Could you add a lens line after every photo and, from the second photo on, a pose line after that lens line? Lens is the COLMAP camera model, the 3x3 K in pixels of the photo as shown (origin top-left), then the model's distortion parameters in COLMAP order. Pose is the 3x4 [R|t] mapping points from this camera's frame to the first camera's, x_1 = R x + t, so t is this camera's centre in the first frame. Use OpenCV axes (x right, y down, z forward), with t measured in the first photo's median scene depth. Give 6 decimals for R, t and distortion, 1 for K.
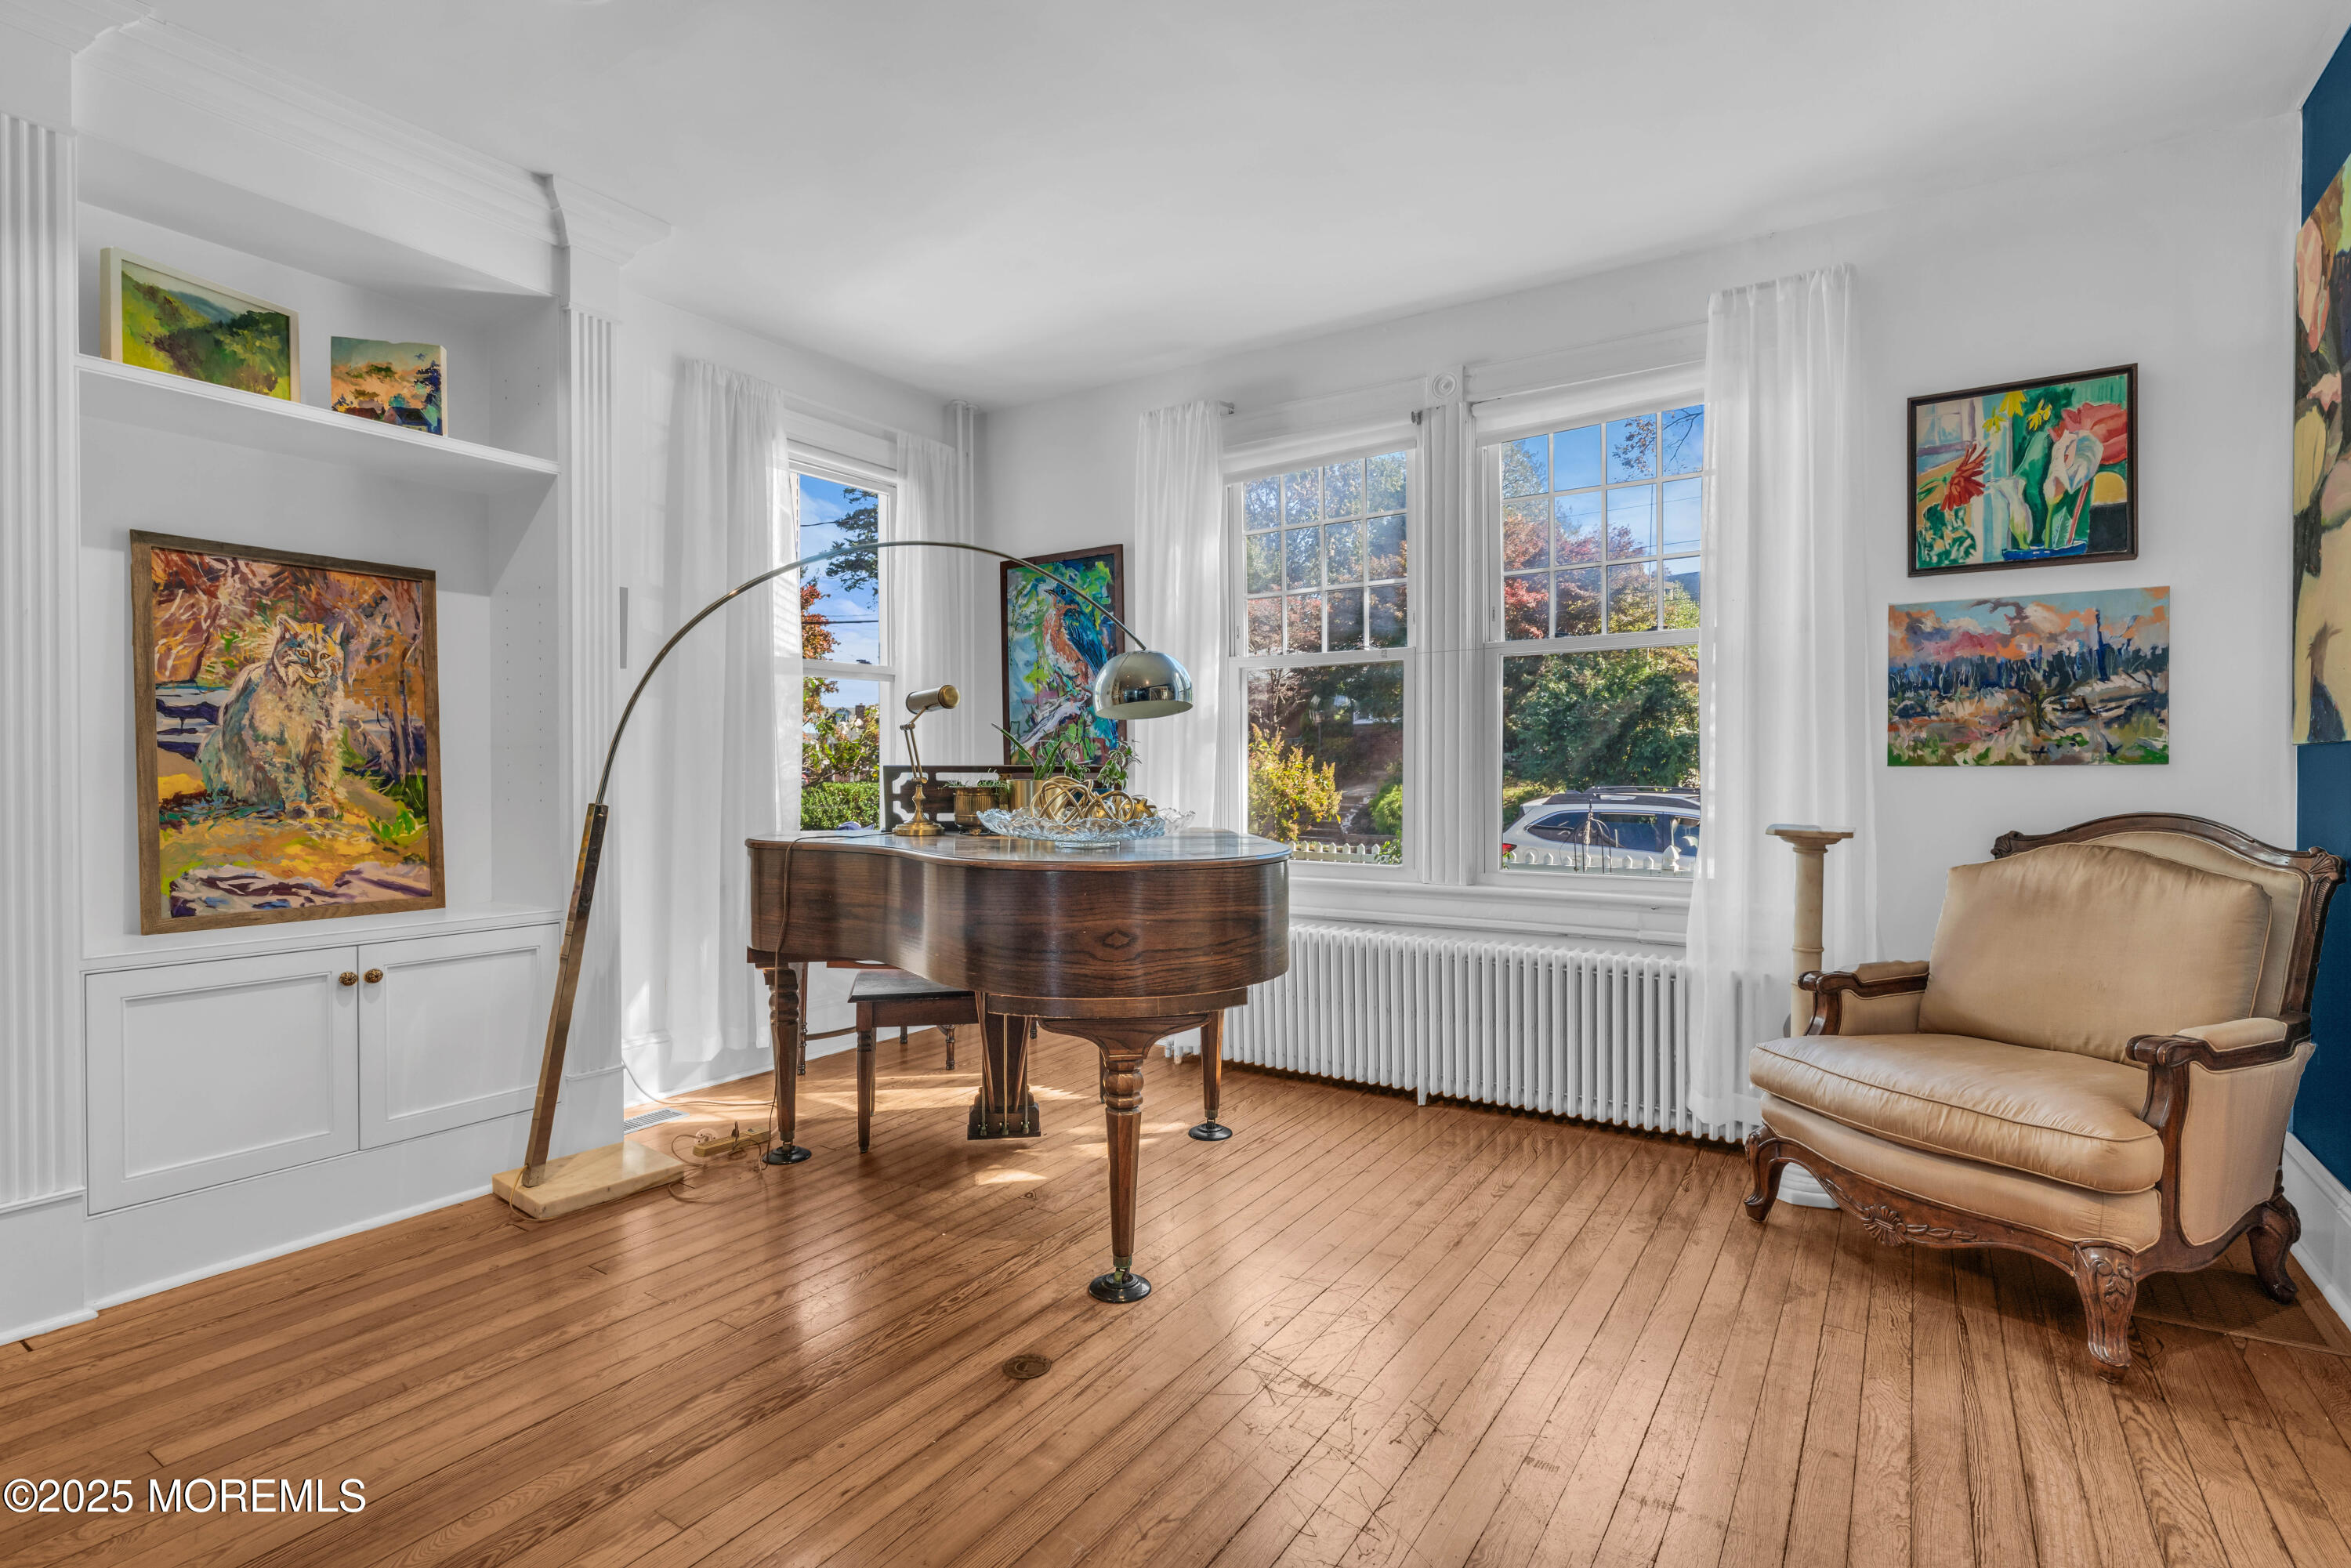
lens RADIAL K [[1118.0, 0, 1179.7], [0, 1118.0, 786.5], [0, 0, 1]] dist [-0.003683, 0.001026]
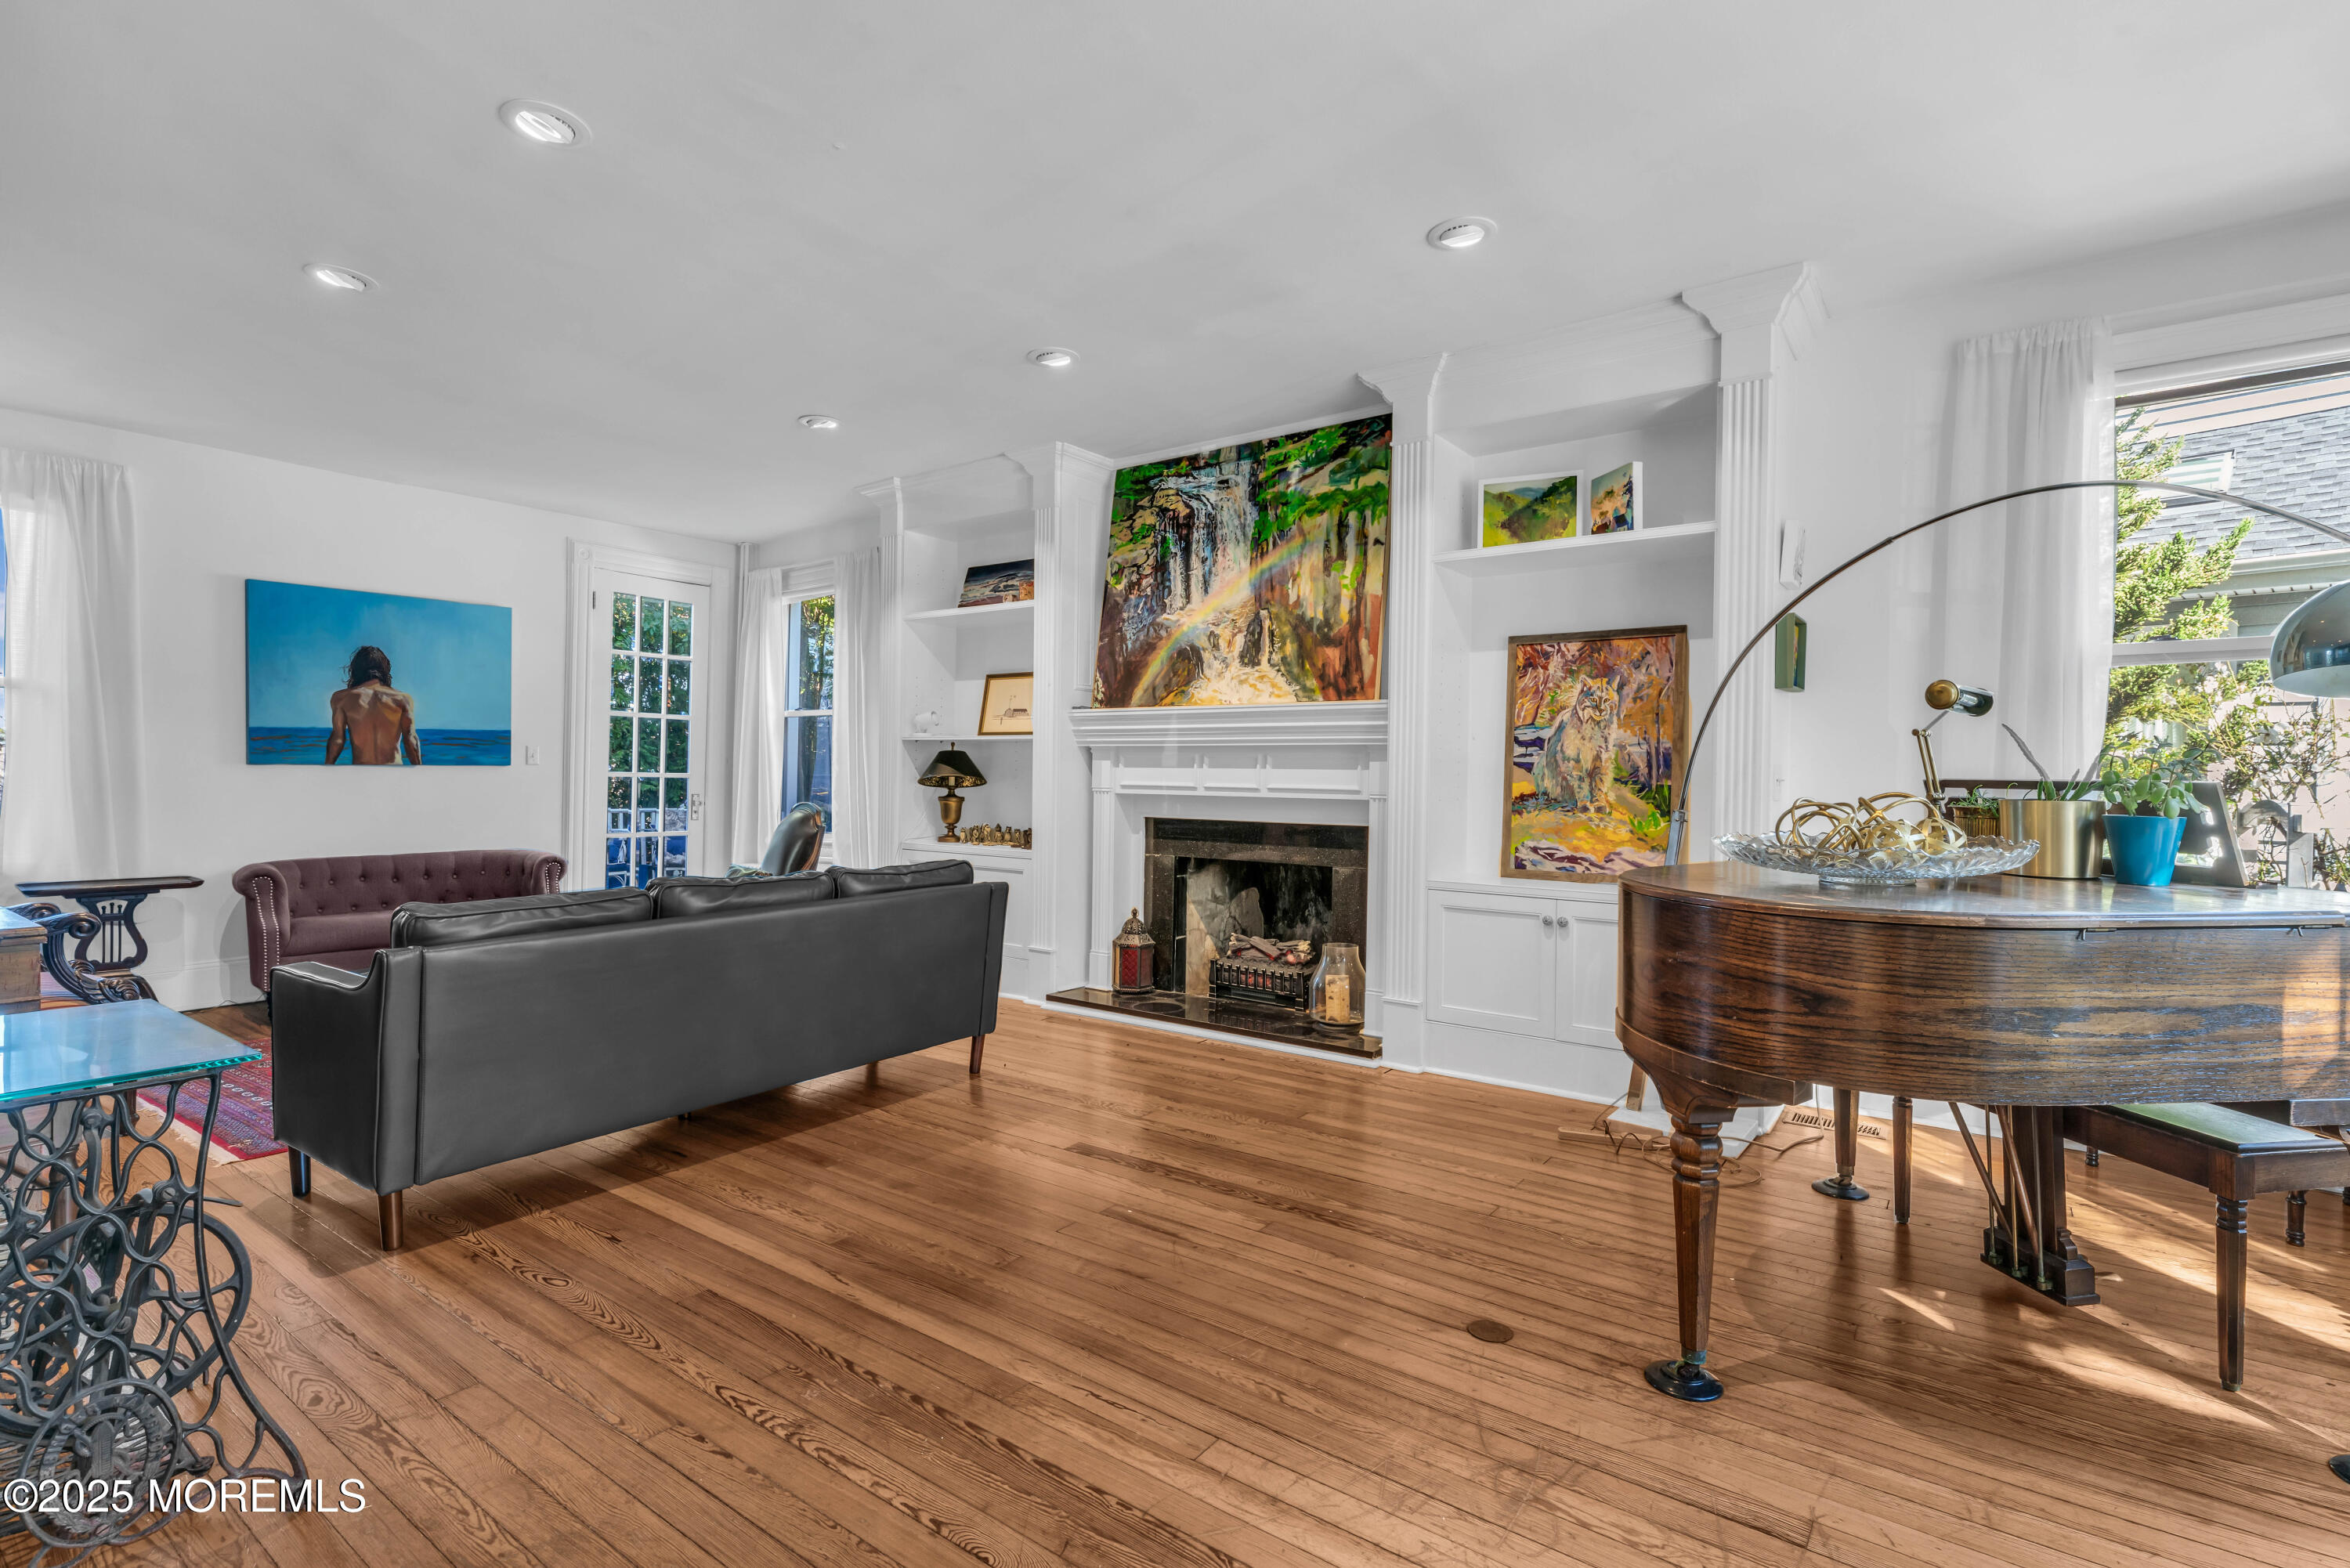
lens RADIAL K [[1117.4, 0, 1181.7], [0, 1117.4, 782.8], [0, 0, 1]] dist [-0.003683, 0.001026]
pose [[-0.055936, 0.008069, -0.998402, 0.689800], [-0.023838, 0.999671, 0.009414, -0.011856], [0.998150, 0.024327, -0.055725, 0.538506]]
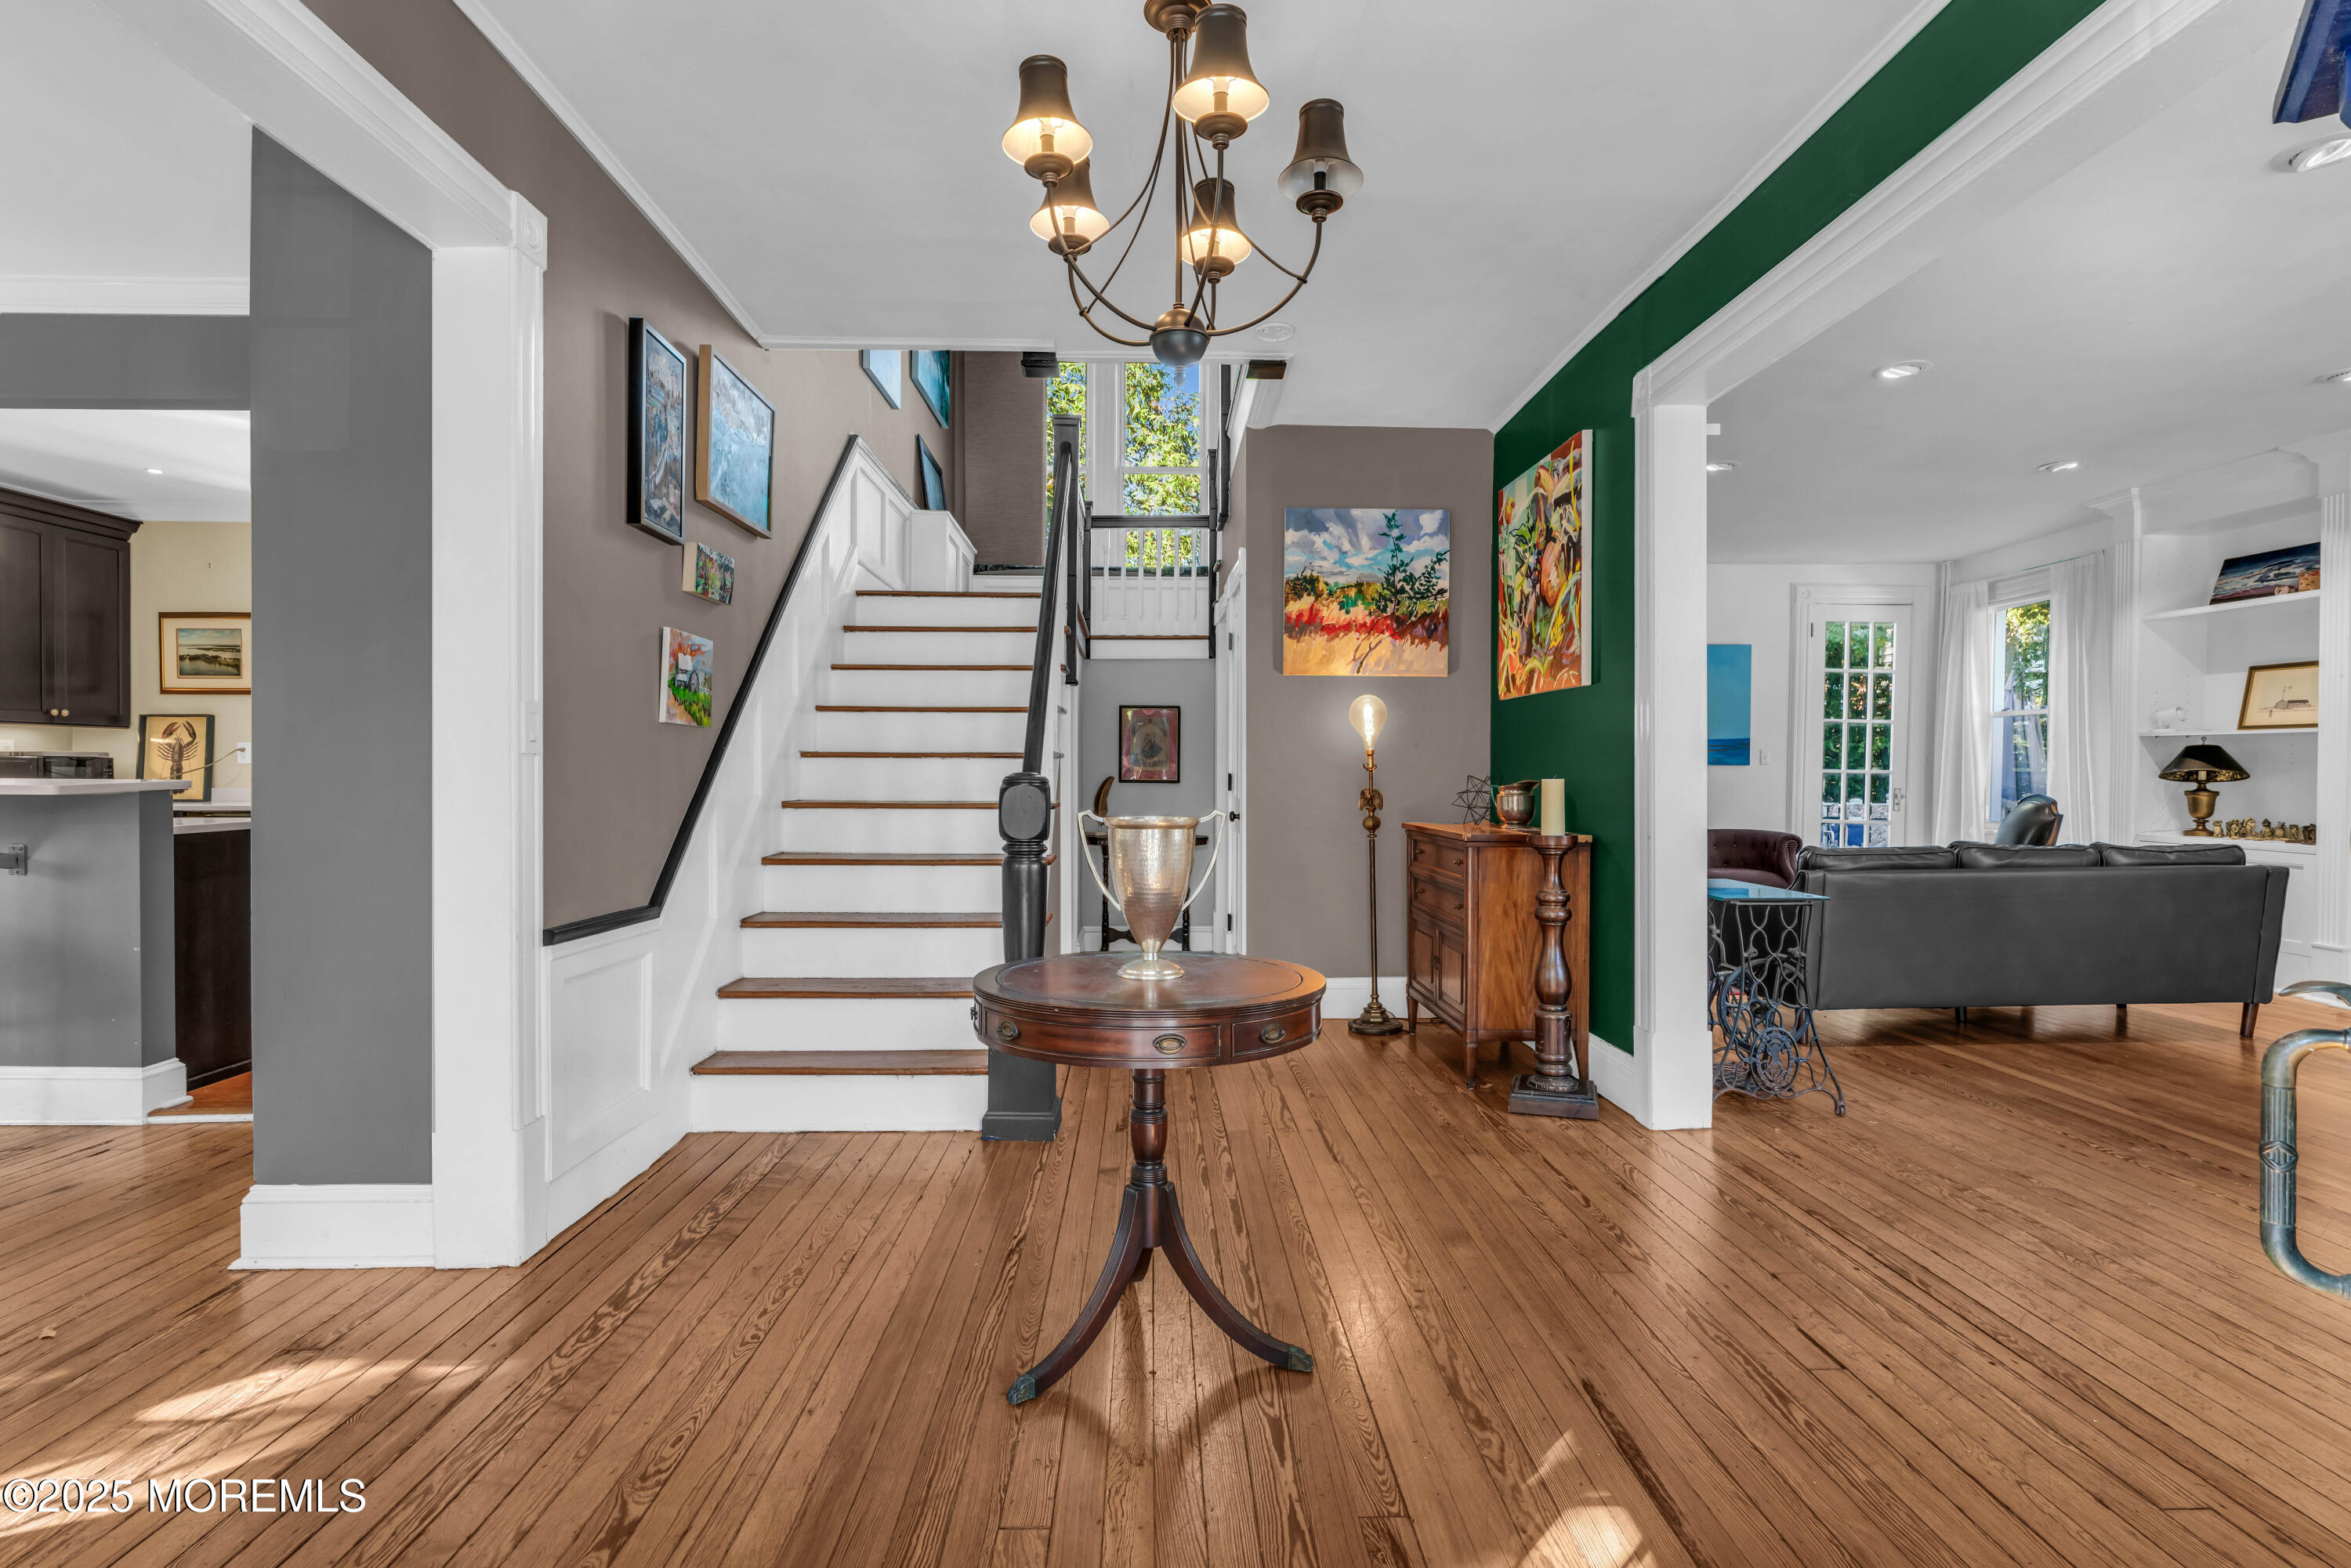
lens RADIAL K [[1118.0, 0, 1173.6], [0, 1118.0, 786.8], [0, 0, 1]] dist [-0.003683, 0.001026]
pose [[-0.830015, 0.010777, -0.557637, 1.454724], [-0.006386, 0.999564, 0.028823, -0.011850], [0.557704, 0.027485, -0.829585, 0.662794]]
